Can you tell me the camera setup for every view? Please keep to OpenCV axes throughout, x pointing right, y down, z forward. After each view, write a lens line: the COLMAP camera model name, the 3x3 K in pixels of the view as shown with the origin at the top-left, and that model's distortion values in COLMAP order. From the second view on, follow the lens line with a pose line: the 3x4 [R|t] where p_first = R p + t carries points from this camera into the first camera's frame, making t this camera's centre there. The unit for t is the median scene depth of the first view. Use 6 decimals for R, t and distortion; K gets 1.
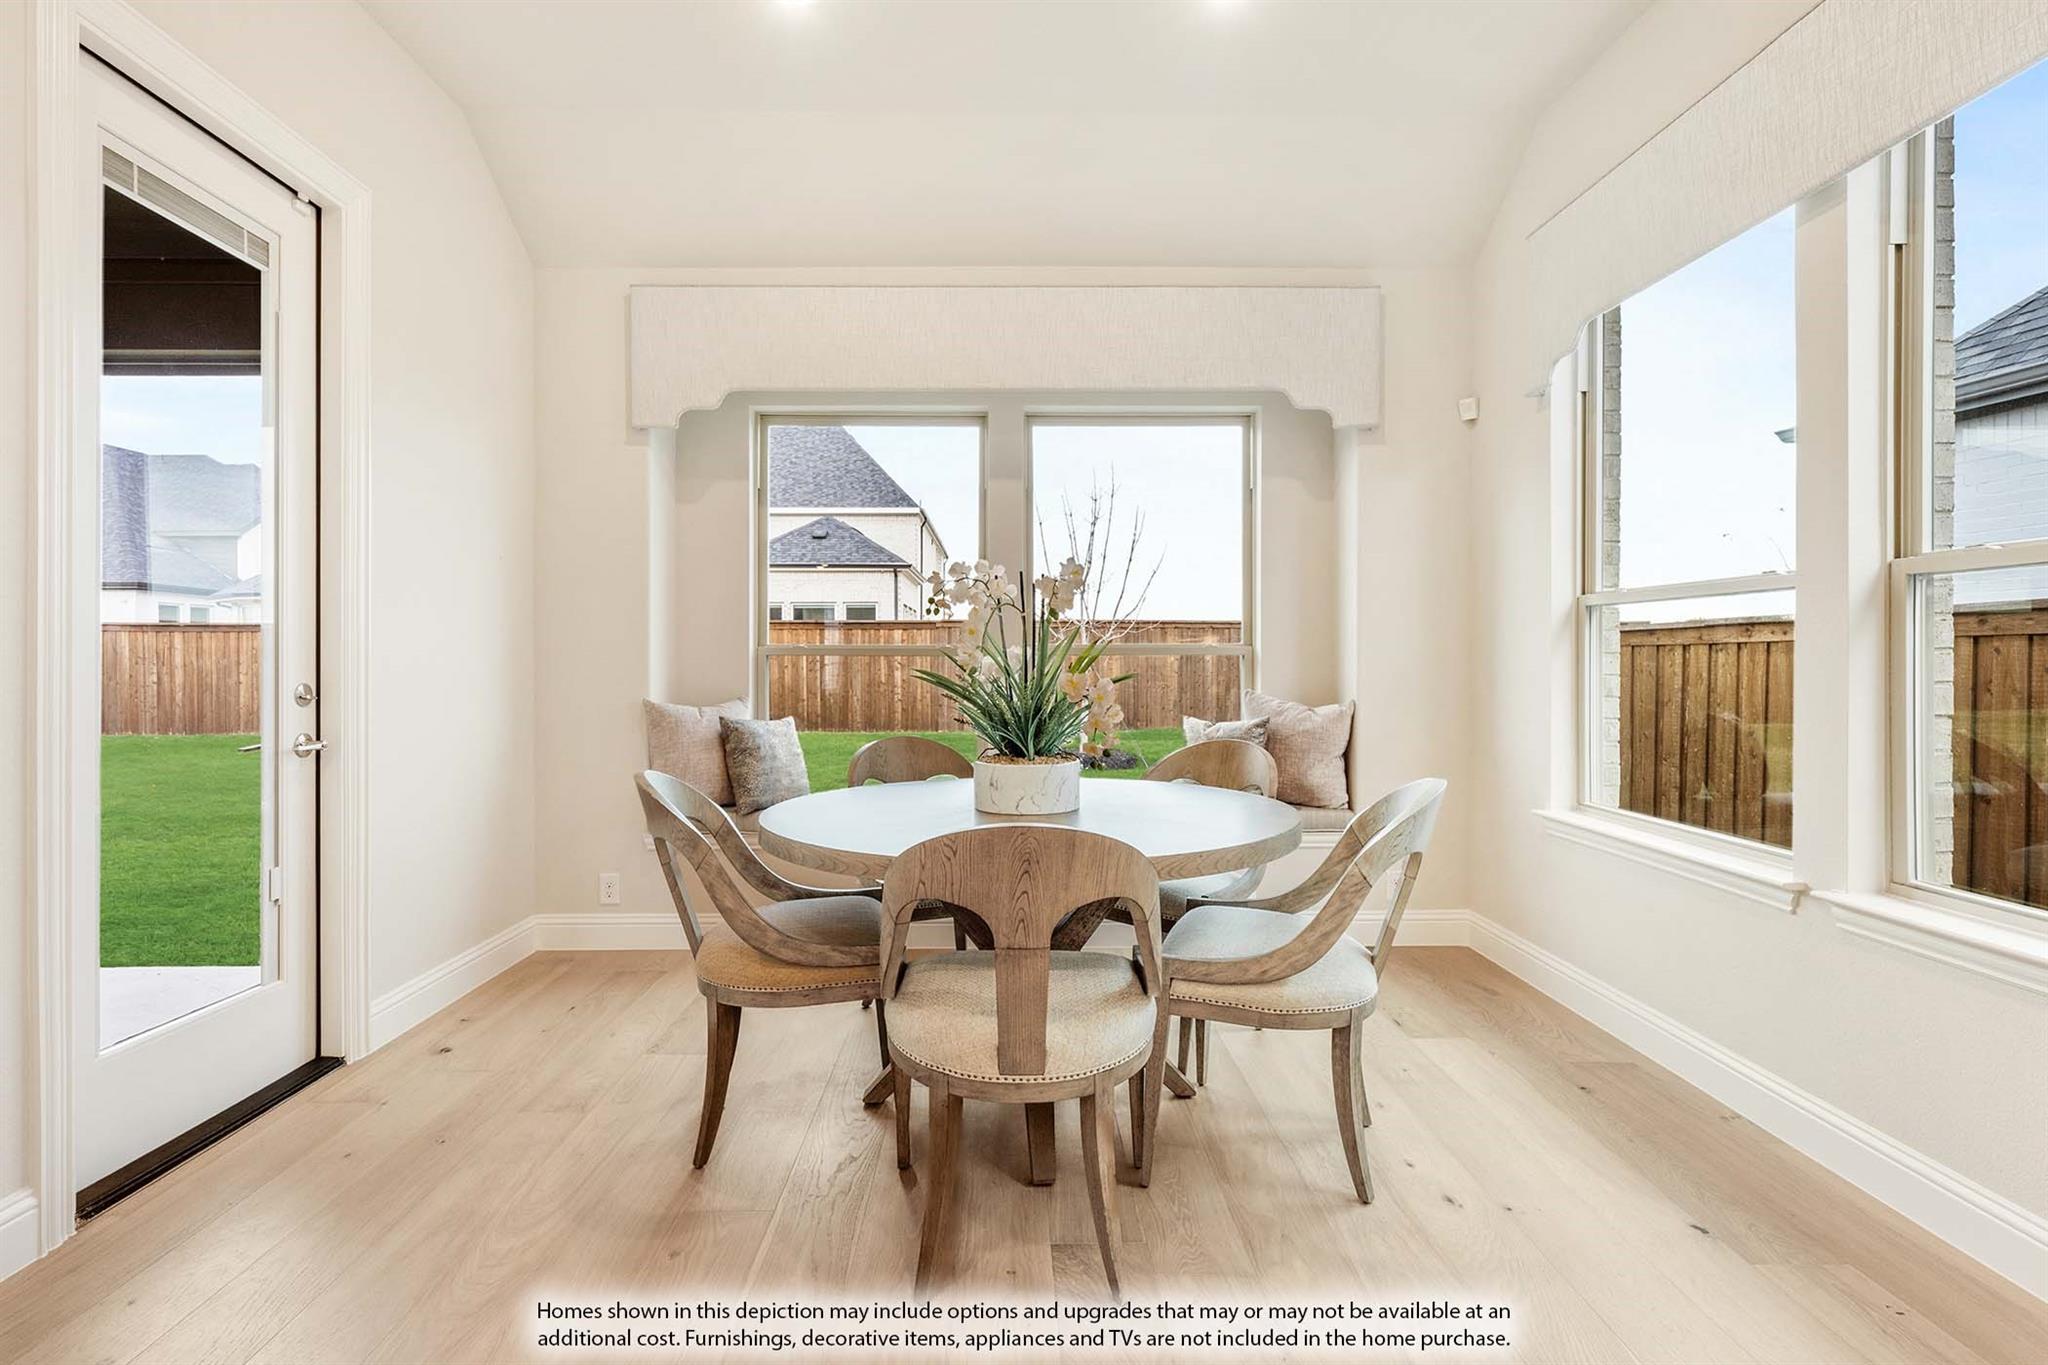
lens RADIAL K [[971.2, 0, 1002.2], [0, 971.2, 660.5], [0, 0, 1]] dist [-0.002270, -0.000398]
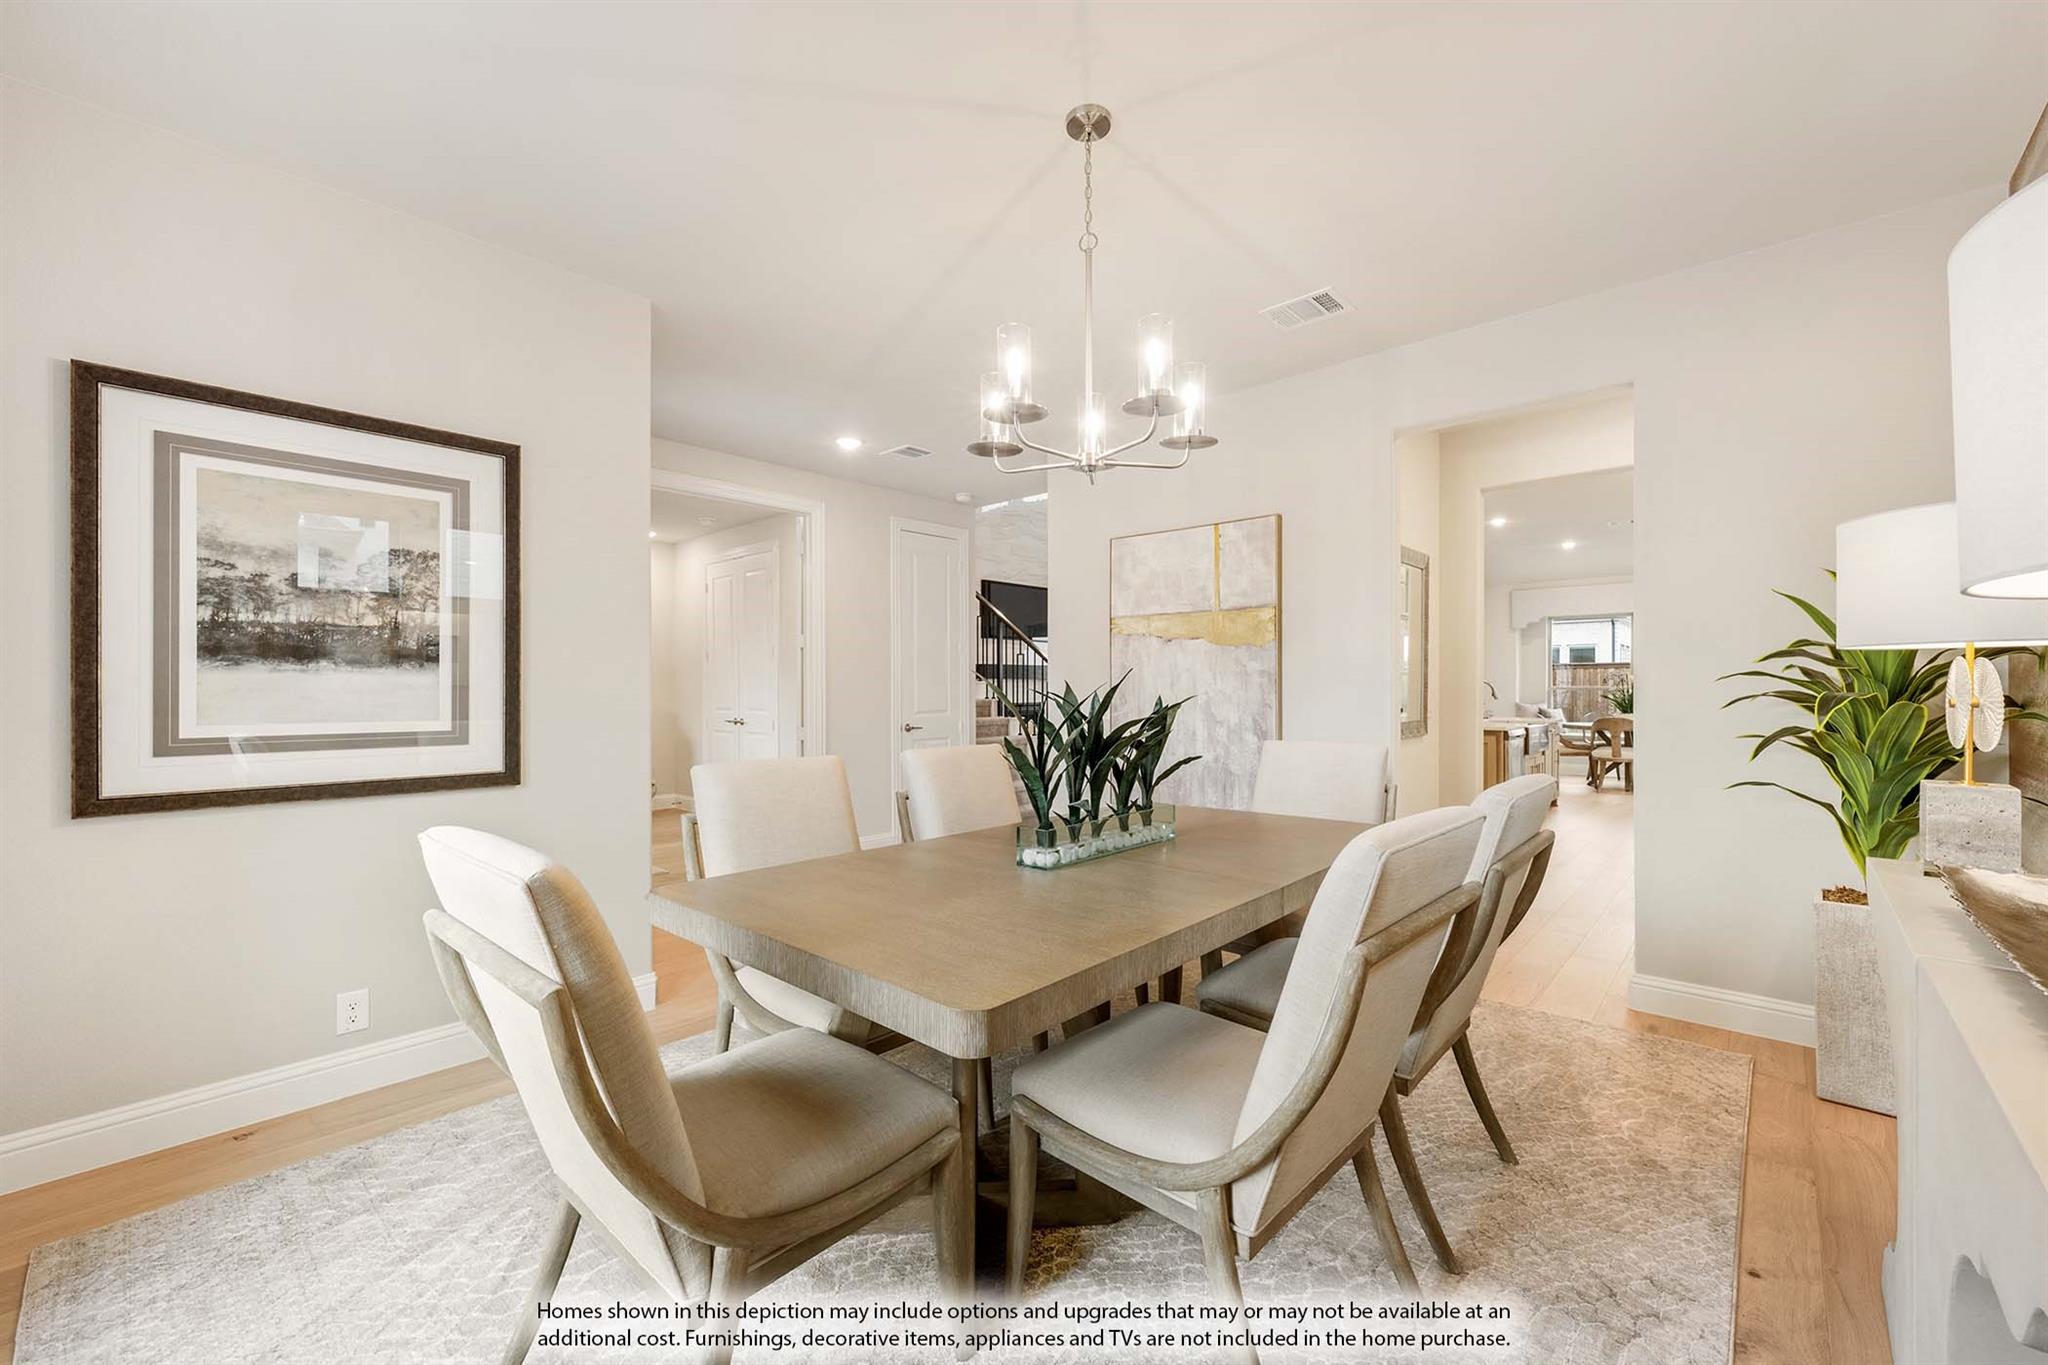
lens RADIAL K [[824.7, 0, 1032.7], [0, 824.7, 684.3], [0, 0, 1]] dist [-0.002659, 0.000025]
pose [[0.743889, -0.002278, -0.668299, 0.352489], [0.001246, 0.999997, -0.002021, -0.024018], [0.668302, 0.000670, 0.743890, -2.497028]]
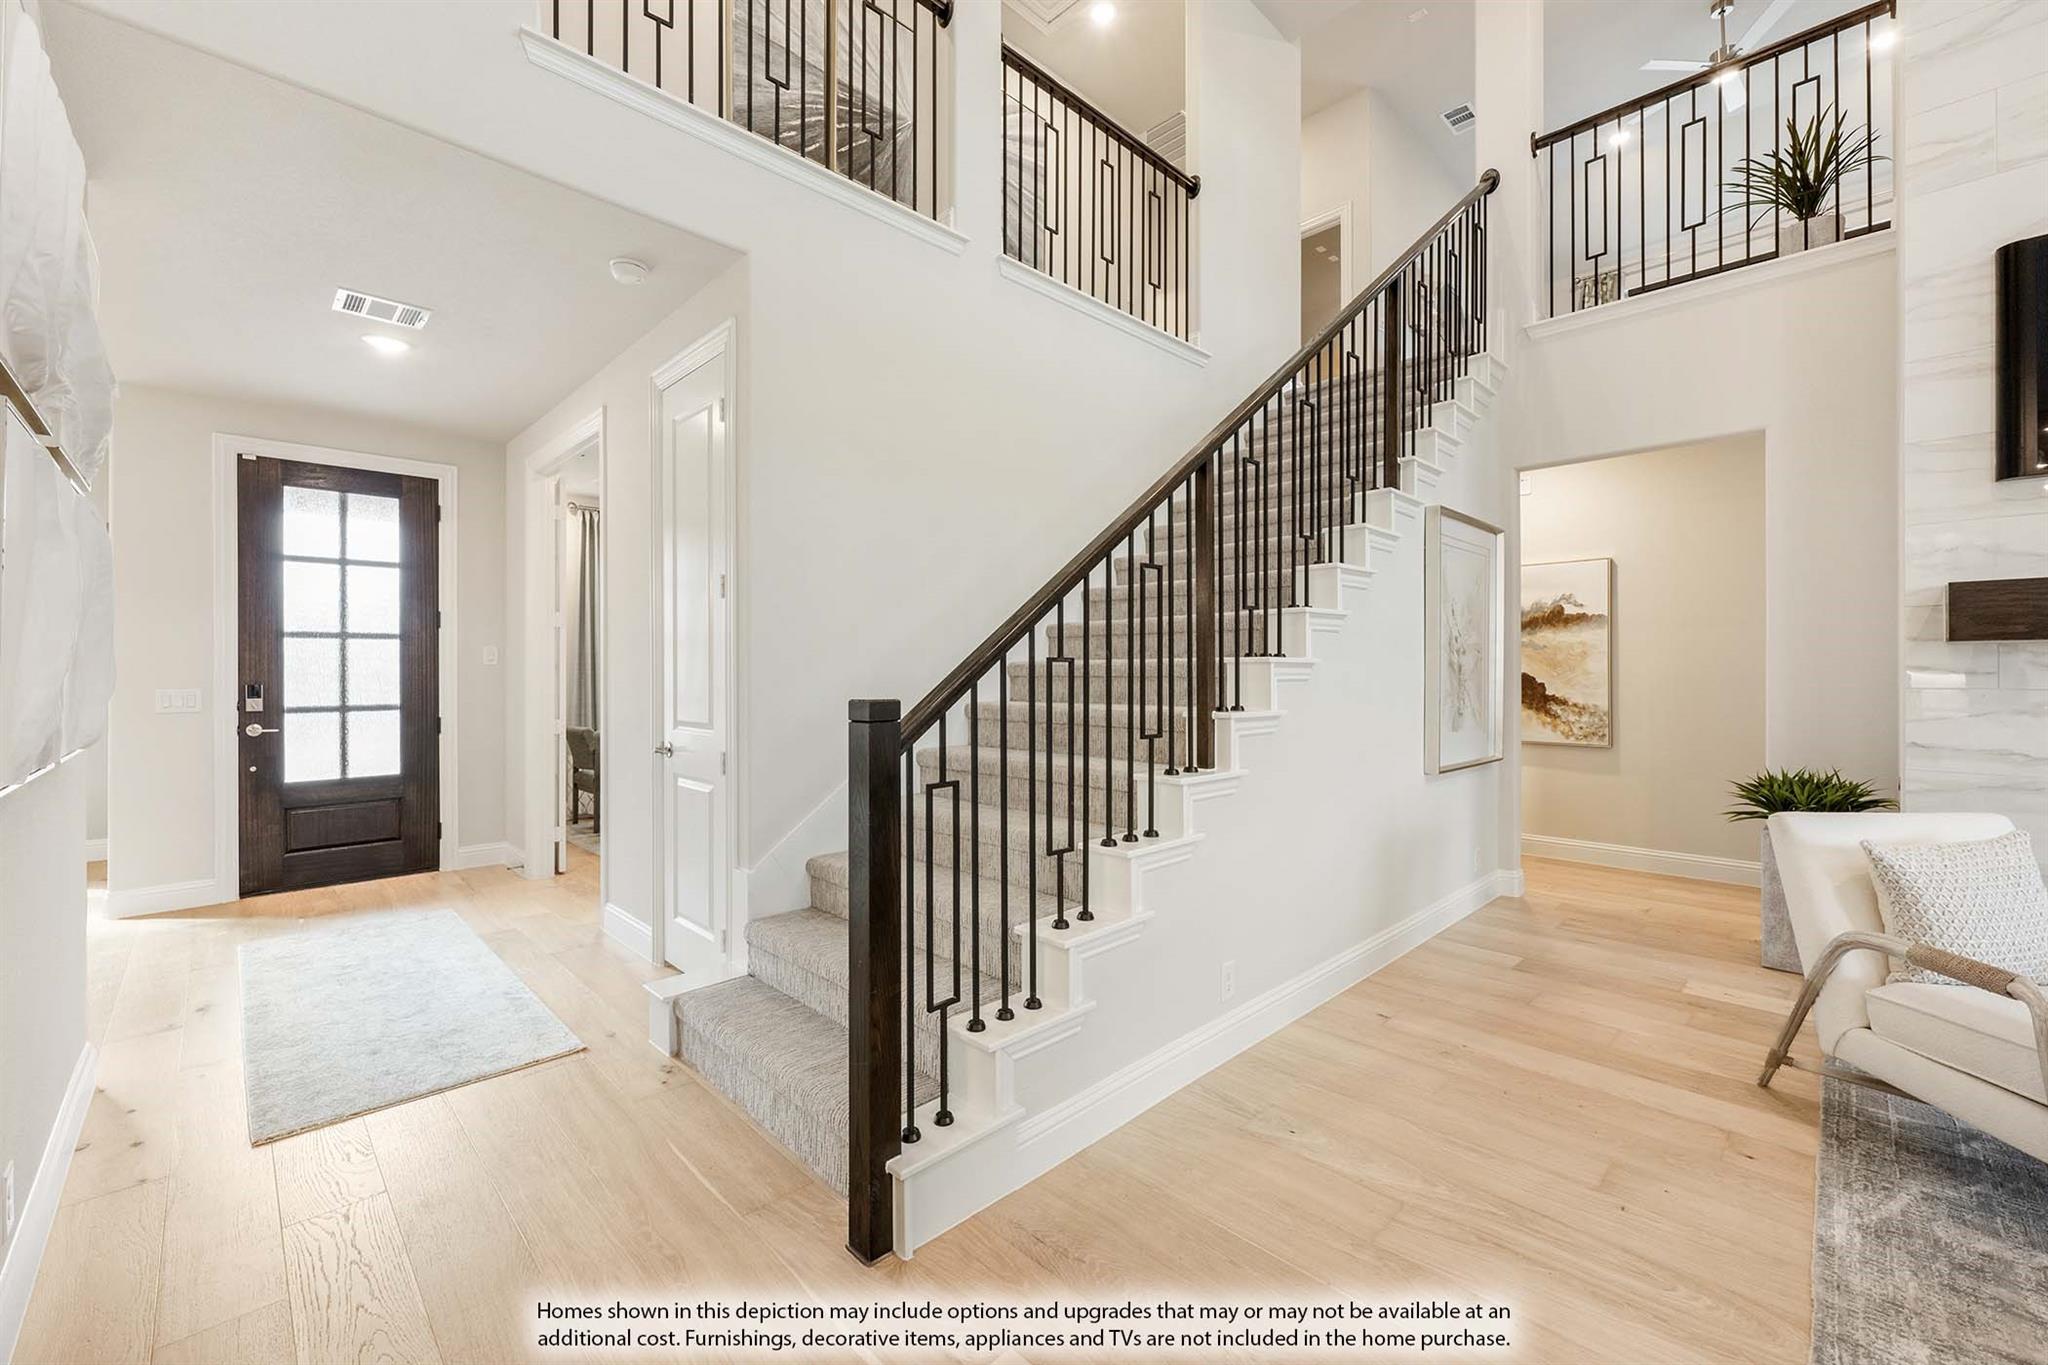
lens RADIAL K [[825.9, 0, 1027.2], [0, 825.9, 669.4], [0, 0, 1]] dist [-0.002390, -0.000186]
pose [[-0.718887, -0.000343, -0.695127, -0.581291], [0.002336, 0.999993, -0.002909, -0.027371], [0.695123, -0.003716, -0.718881, -0.557064]]
